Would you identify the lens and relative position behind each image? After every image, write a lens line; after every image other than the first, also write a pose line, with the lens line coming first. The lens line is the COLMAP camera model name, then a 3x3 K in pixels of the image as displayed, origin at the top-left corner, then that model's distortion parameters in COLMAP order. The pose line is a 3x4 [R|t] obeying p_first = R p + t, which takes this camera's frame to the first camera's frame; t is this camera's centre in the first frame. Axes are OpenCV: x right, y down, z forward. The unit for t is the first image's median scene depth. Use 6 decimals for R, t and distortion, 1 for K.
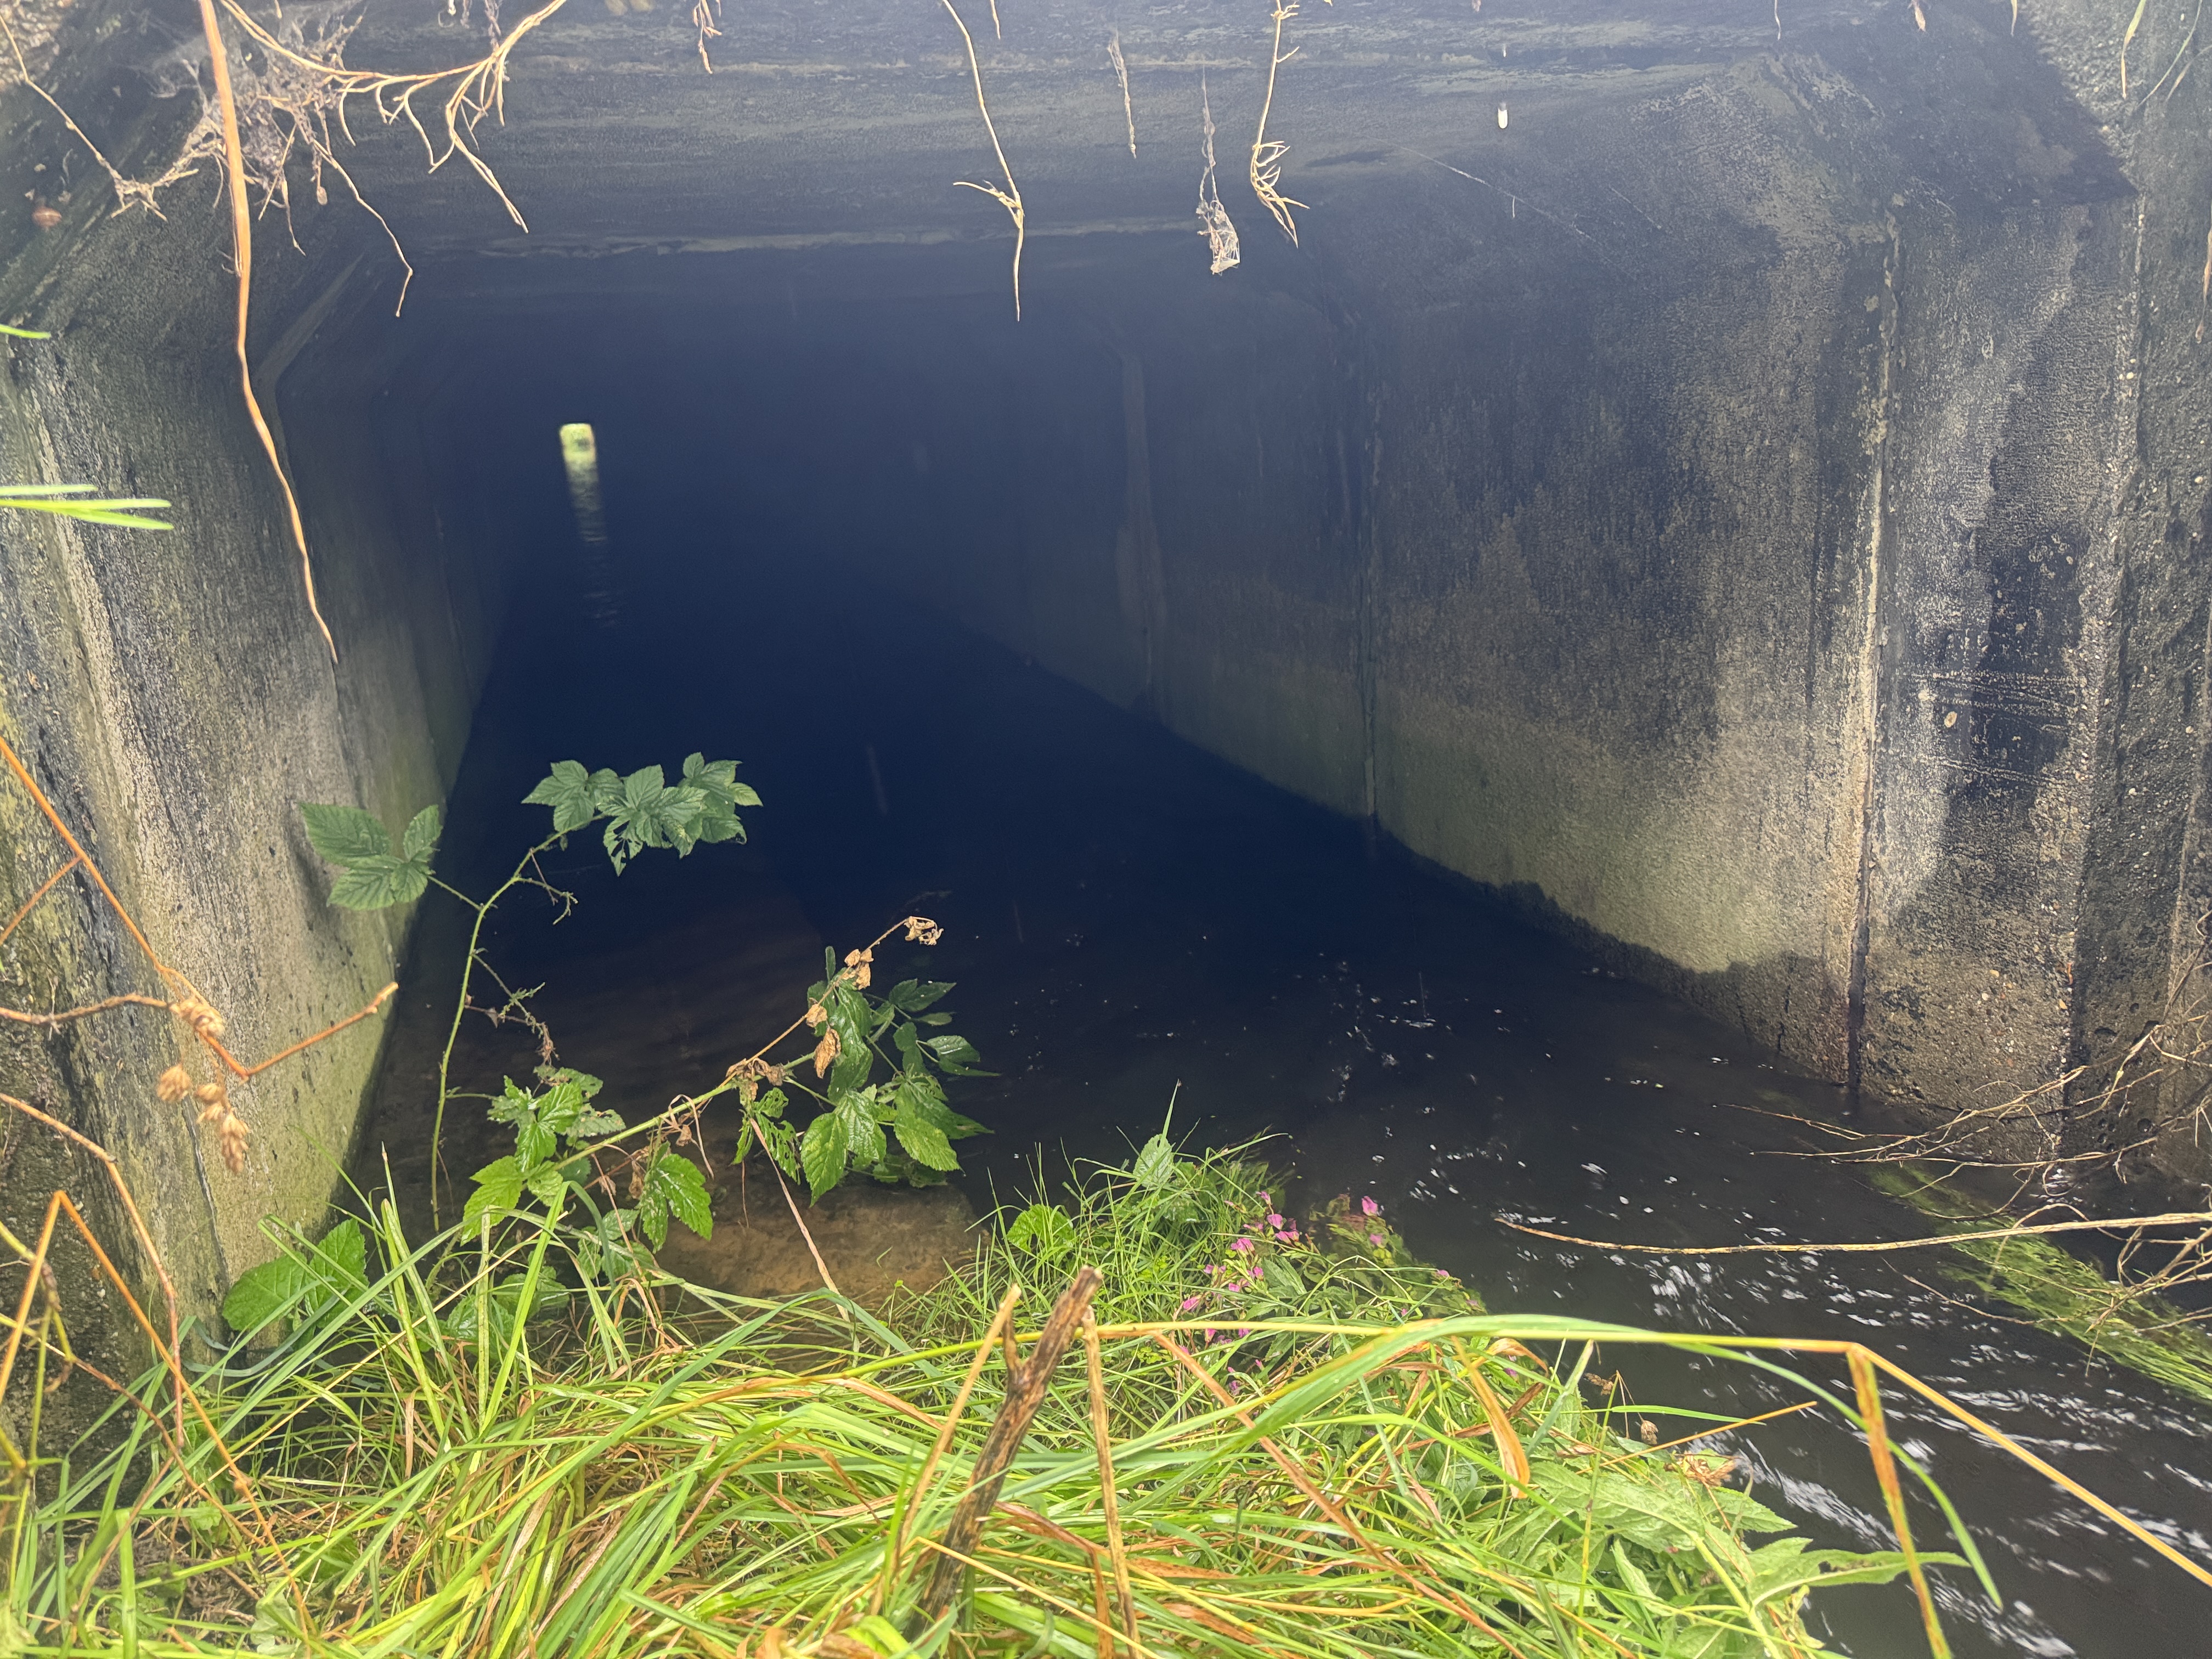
lens RADIAL K [[1558.4, 0, 1105.8], [0, 1558.4, 837.7], [0, 0, 1]] dist [0.088727, -0.118532]
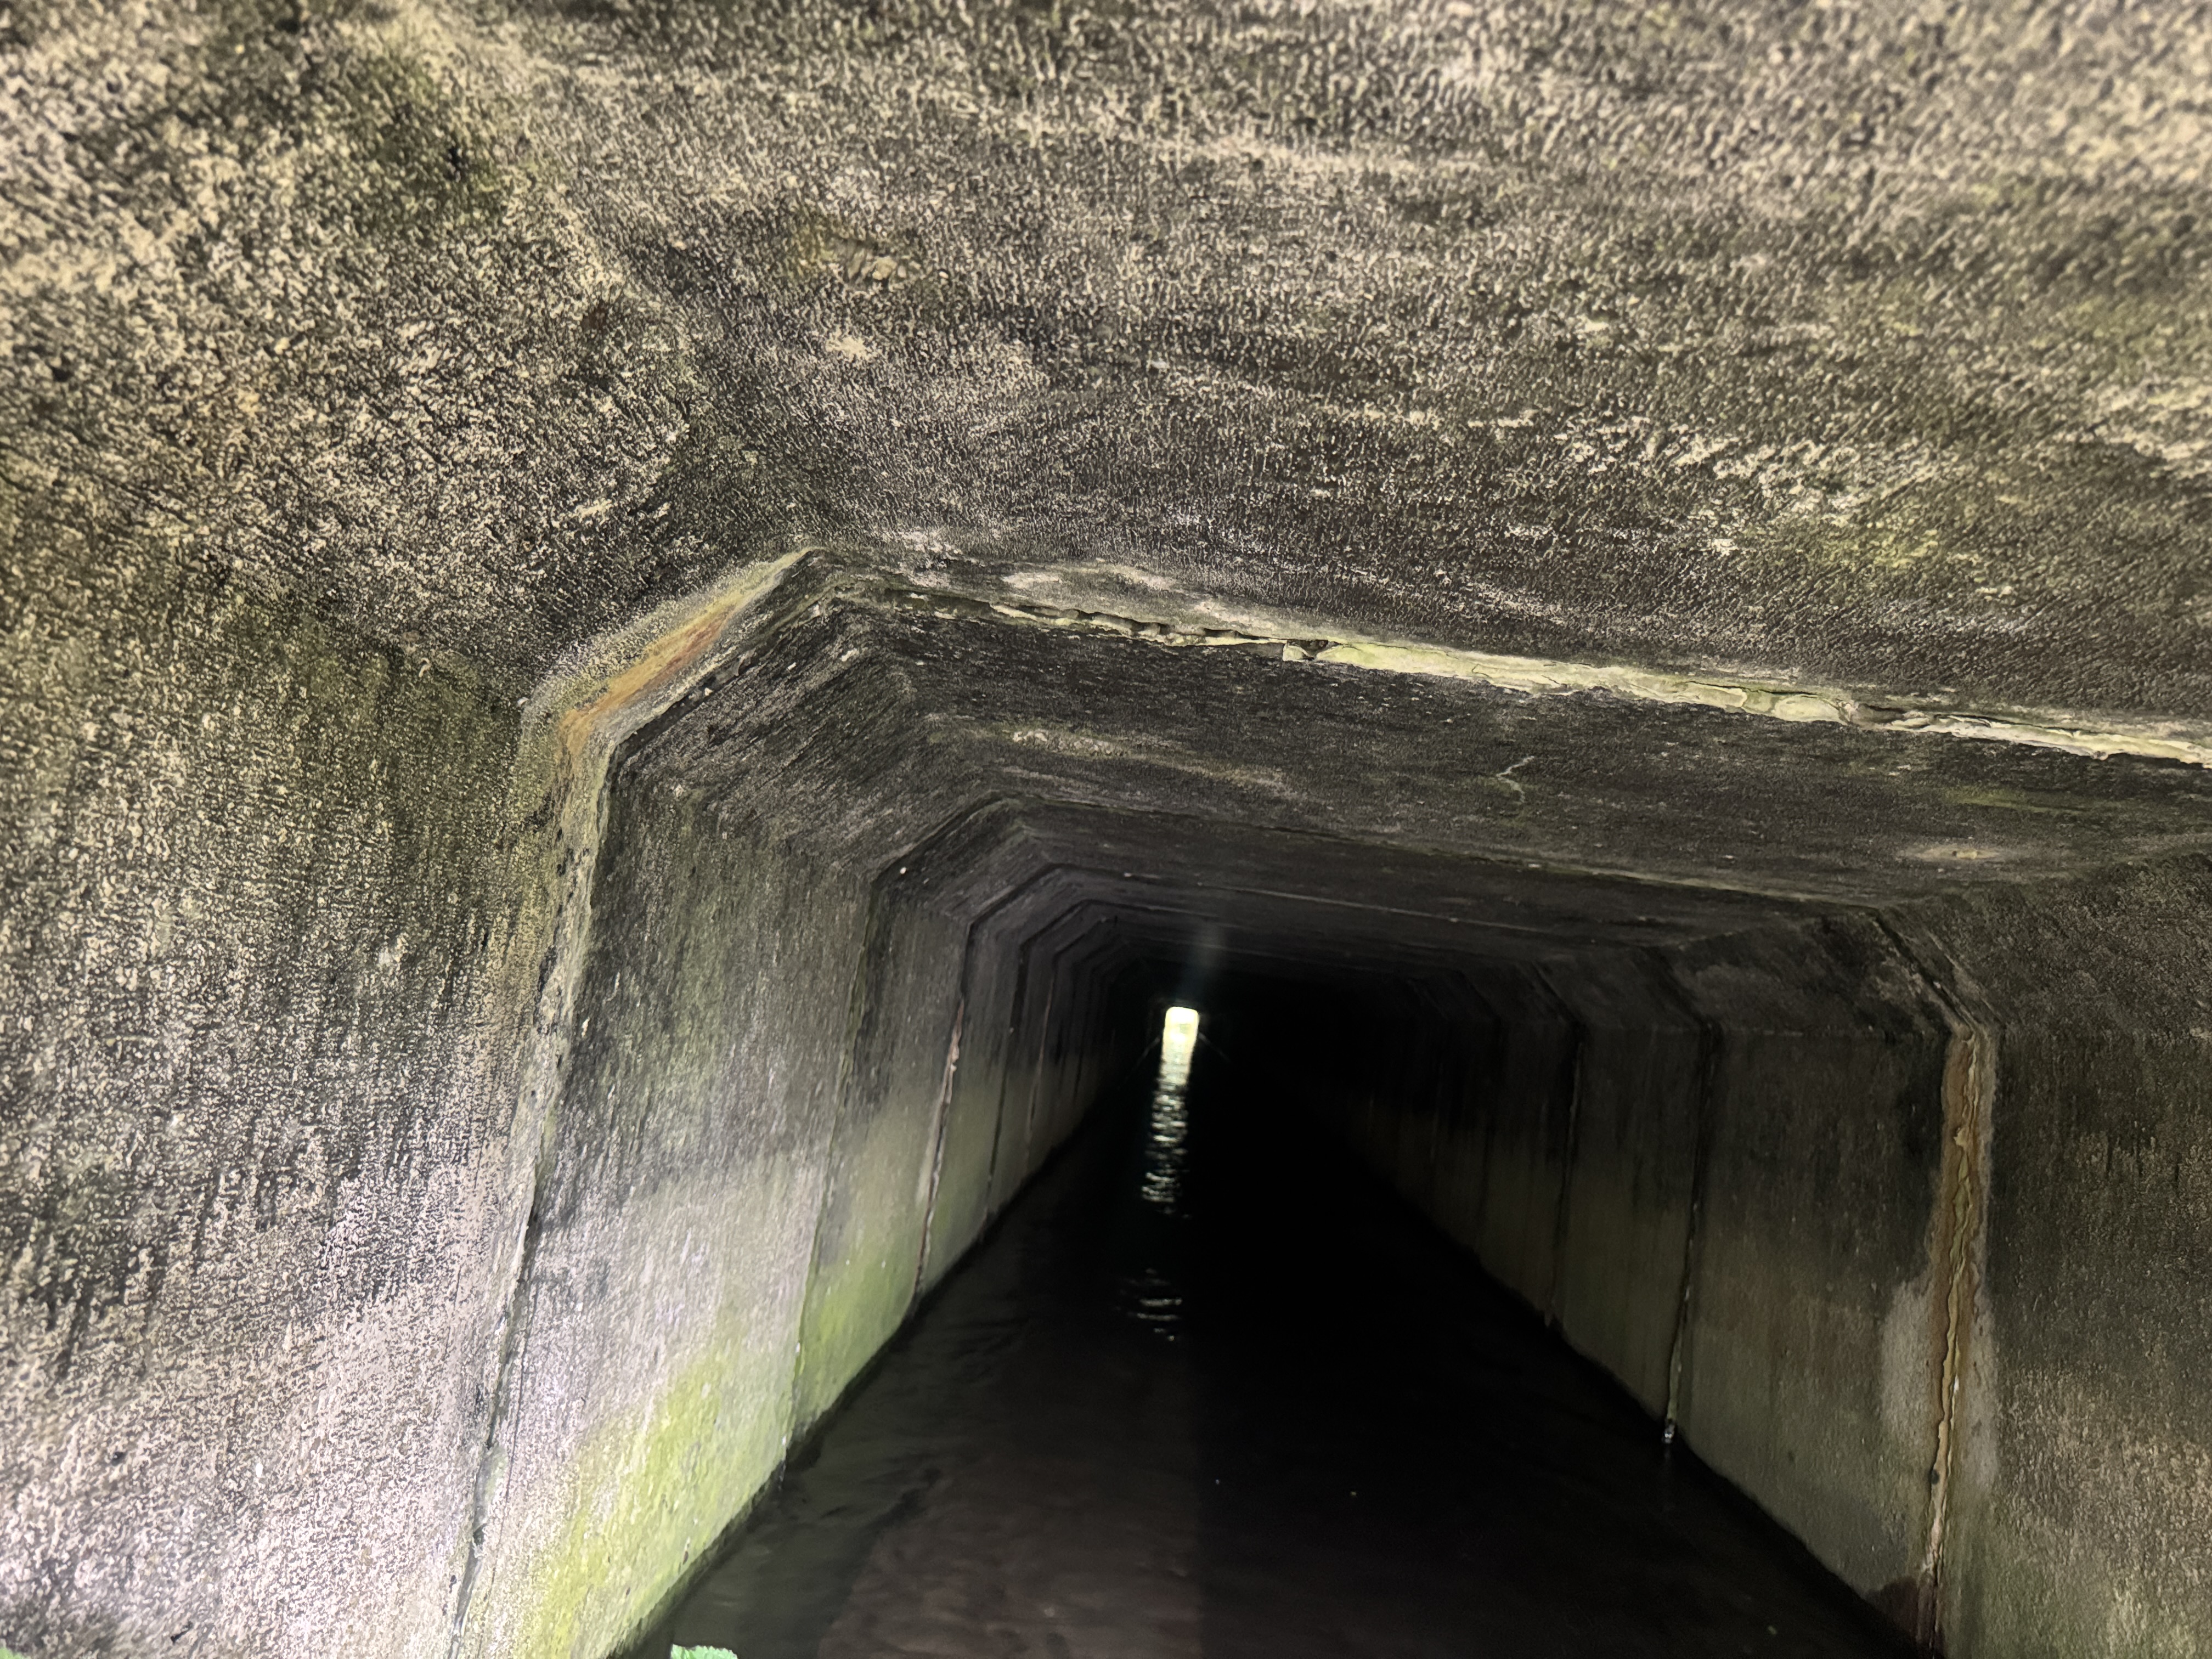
lens RADIAL K [[1555.8, 0, 1106.0], [0, 1555.8, 829.5], [0, 0, 1]] dist [0.150343, -0.260327]
pose [[0.913082, 0.154873, -0.377221, -0.163775], [-0.289484, 0.897707, -0.332145, -0.149208], [0.287194, 0.412476, 0.864513, 0.713726]]
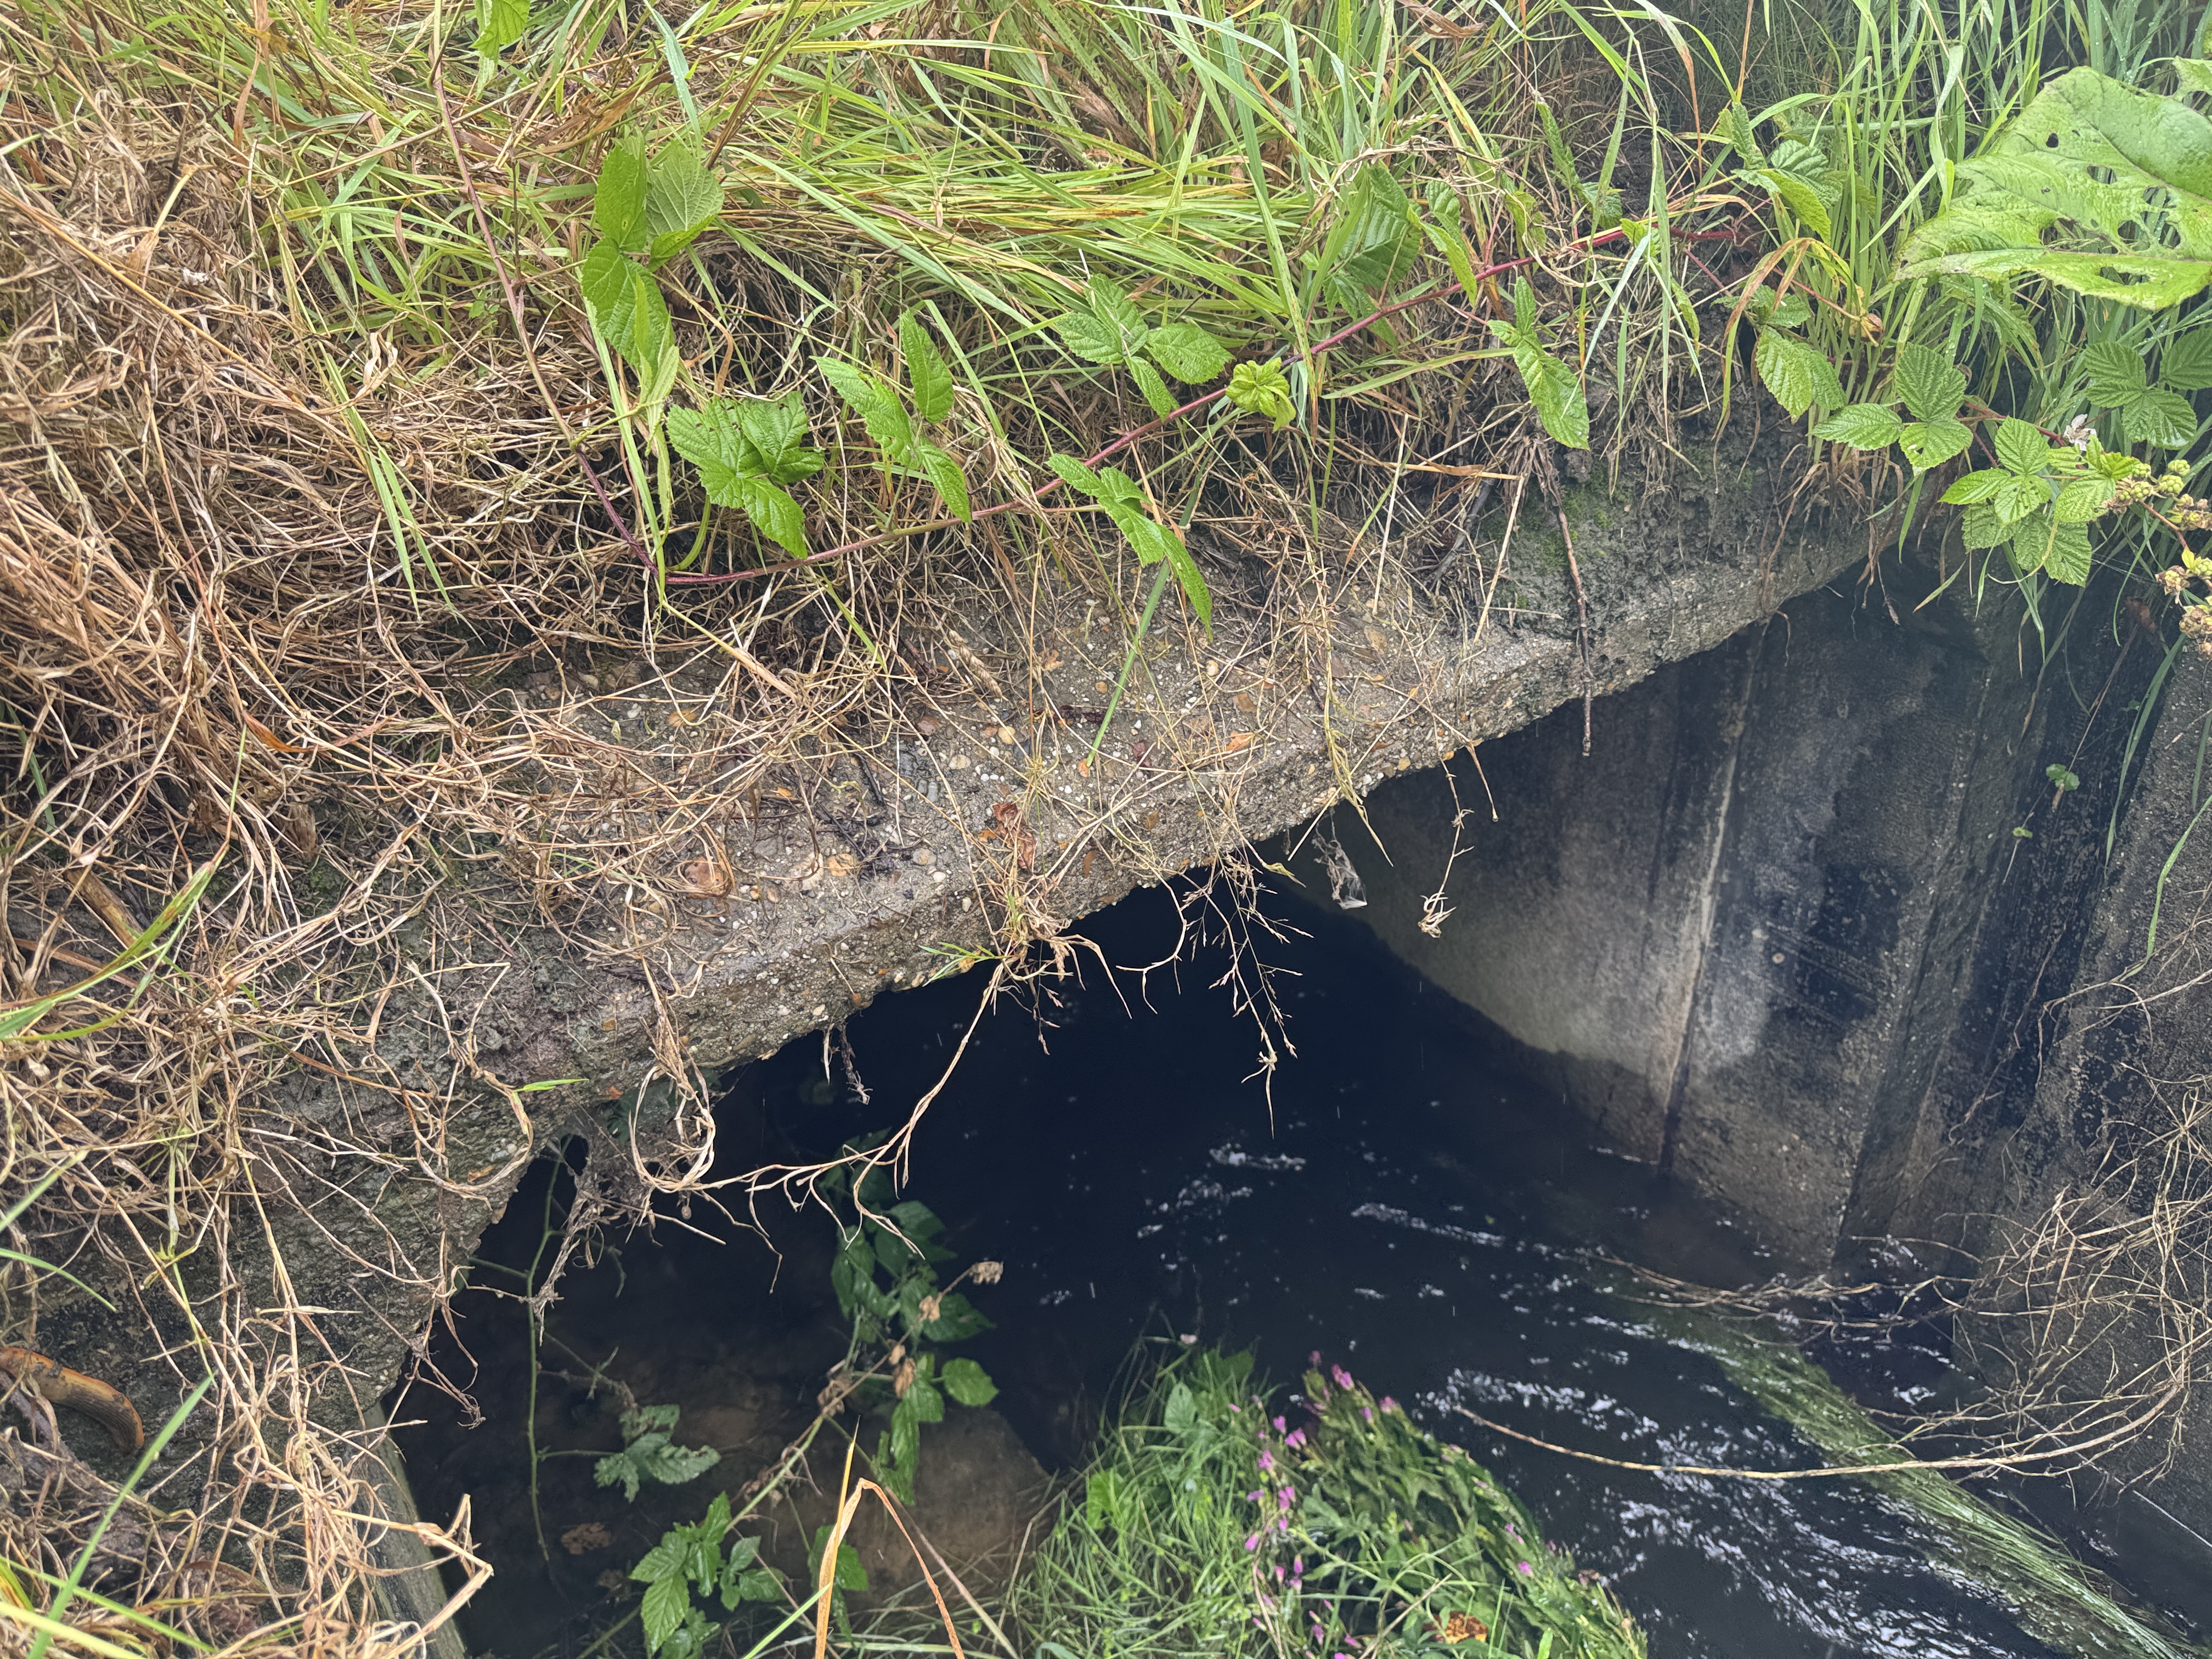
lens RADIAL K [[1583.0, 0, 1125.8], [0, 1583.0, 821.7], [0, 0, 1]] dist [0.102483, -0.162131]
pose [[0.956725, -0.128597, 0.261035, -0.267589], [0.049042, 0.955477, 0.290963, -0.549911], [-0.286830, -0.265570, 0.920435, 0.006477]]
